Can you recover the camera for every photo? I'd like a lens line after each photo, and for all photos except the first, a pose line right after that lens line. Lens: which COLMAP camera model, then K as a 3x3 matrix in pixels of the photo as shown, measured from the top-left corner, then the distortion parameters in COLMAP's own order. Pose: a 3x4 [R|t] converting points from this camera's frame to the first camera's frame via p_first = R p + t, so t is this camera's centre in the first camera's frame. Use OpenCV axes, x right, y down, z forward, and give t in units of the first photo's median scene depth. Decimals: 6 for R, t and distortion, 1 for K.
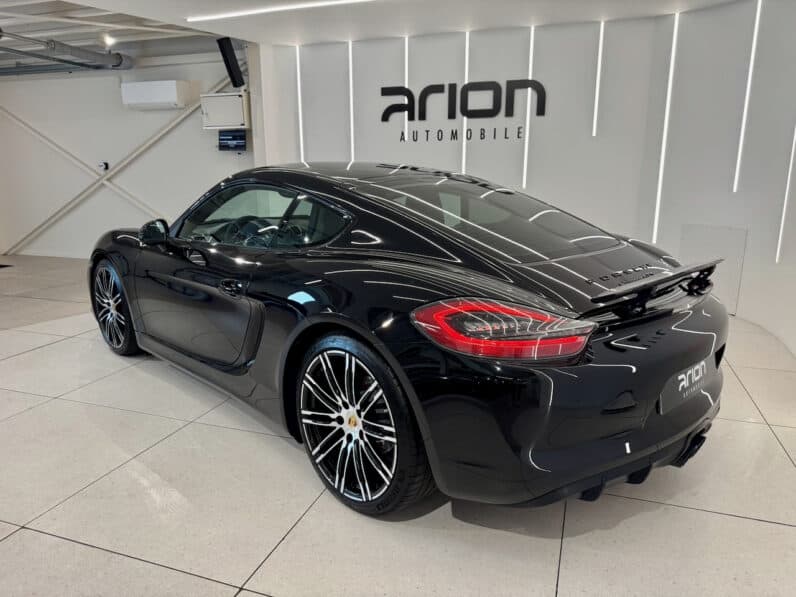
lens RADIAL K [[572.2, 0, 386.9], [0, 572.2, 295.3], [0, 0, 1]] dist [0.046746, -0.062756]
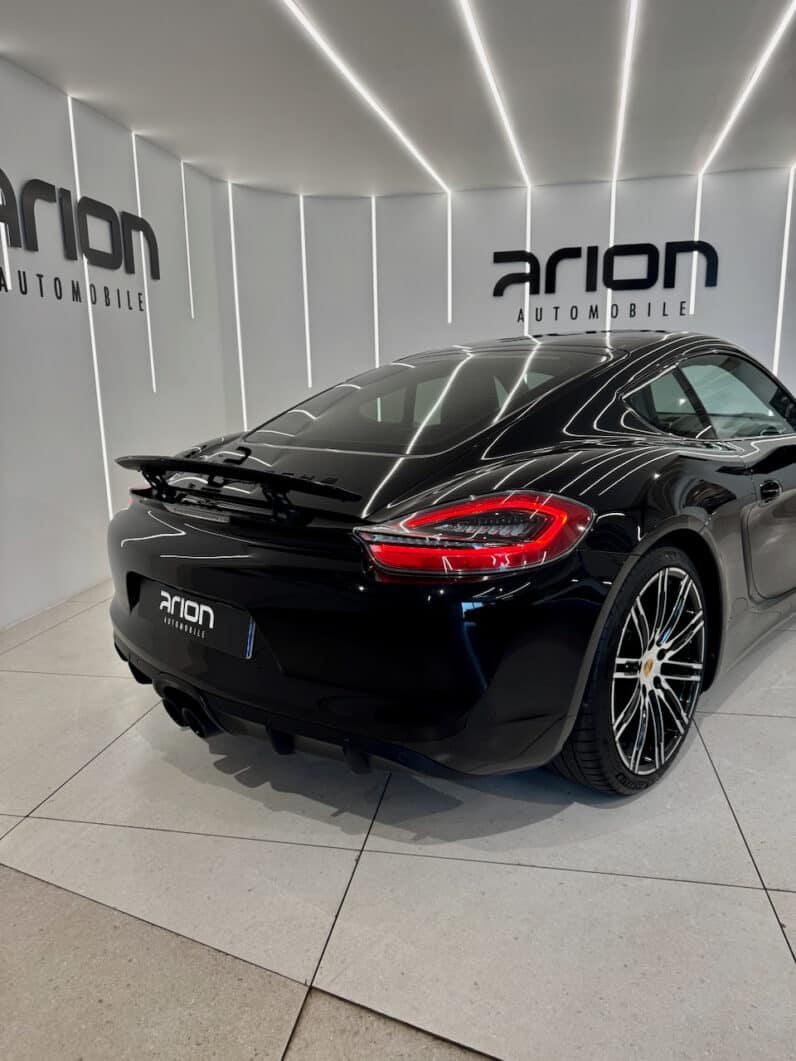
lens RADIAL K [[762.7, 0, 393.7], [0, 762.7, 537.6], [0, 0, 1]] dist [0.046746, -0.062756]
pose [[-0.163154, -0.199737, 0.966171, -0.623885], [0.228952, 0.944894, 0.234001, -0.166536], [-0.959667, 0.259385, -0.108433, 0.851990]]
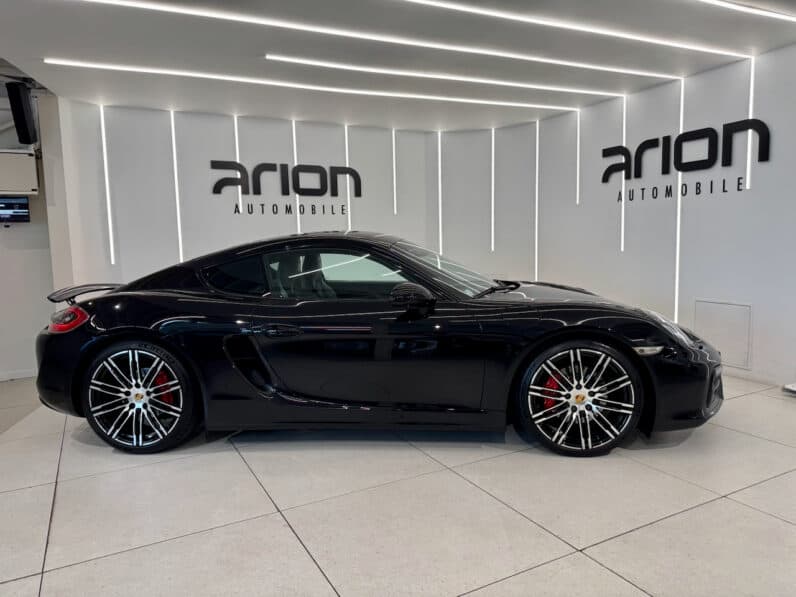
lens RADIAL K [[572.2, 0, 394.6], [0, 572.2, 298.1], [0, 0, 1]] dist [0.046746, -0.062756]
pose [[0.666759, -0.088637, 0.739984, -0.559763], [0.182655, 0.982056, -0.046947, -0.027091], [-0.722544, 0.166464, 0.670984, 0.153379]]
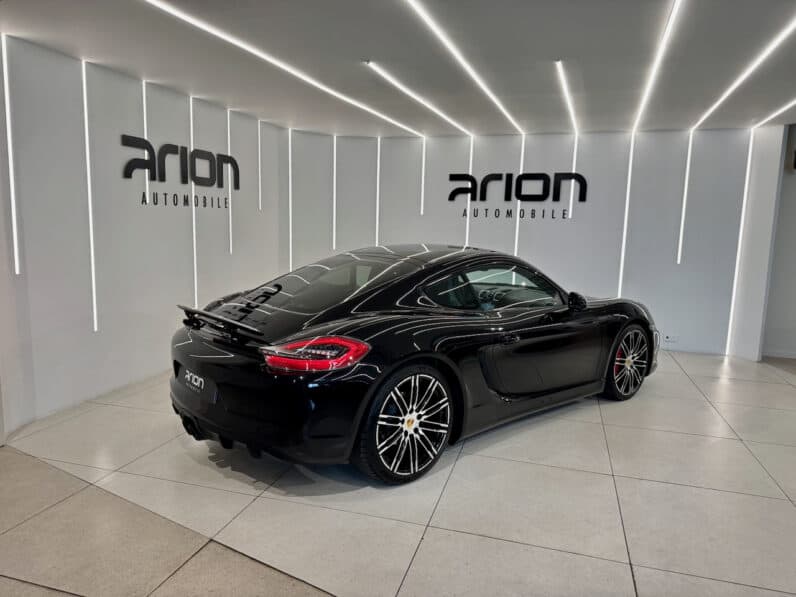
lens RADIAL K [[572.2, 0, 392.5], [0, 572.2, 300.7], [0, 0, 1]] dist [0.046746, -0.062756]
pose [[-0.065594, -0.135947, 0.988542, -0.829493], [0.189031, 0.971044, 0.146083, -0.194817], [-0.979778, 0.196448, -0.037997, 0.734035]]
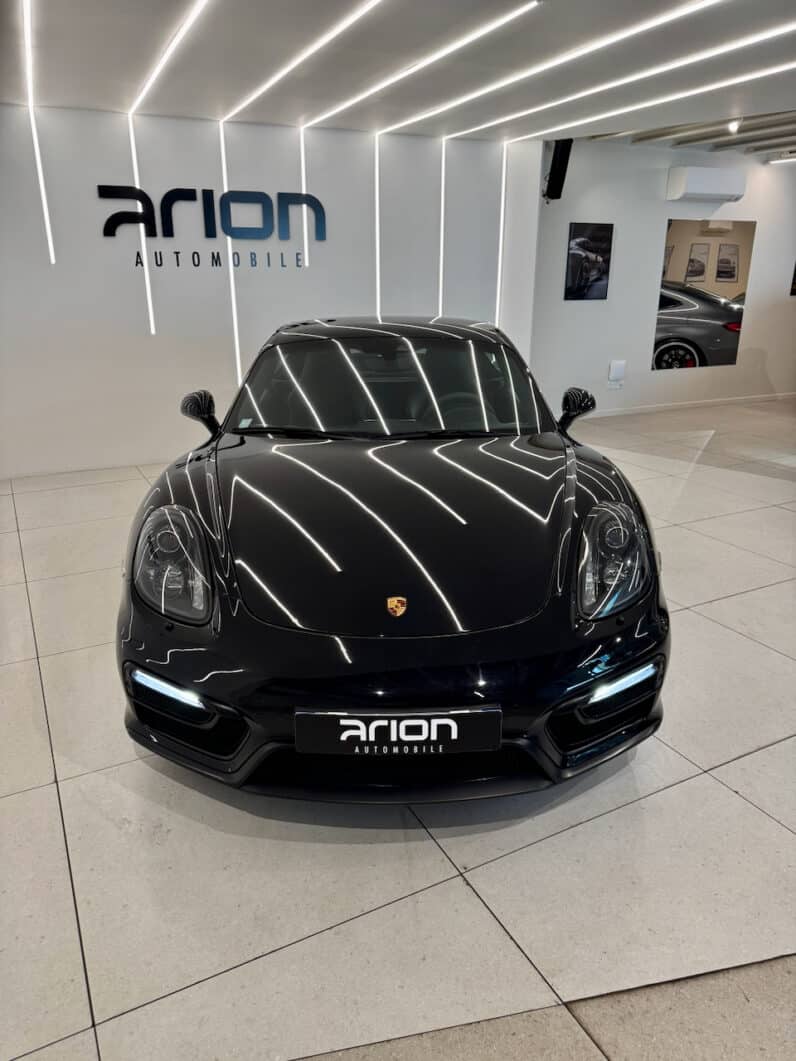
lens RADIAL K [[762.7, 0, 408.0], [0, 762.7, 533.2], [0, 0, 1]] dist [0.046746, -0.062756]
pose [[-0.748239, -0.211984, 0.628650, -0.510248], [0.145835, 0.871844, 0.467568, -0.269466], [-0.647202, 0.441532, -0.621434, 1.022184]]
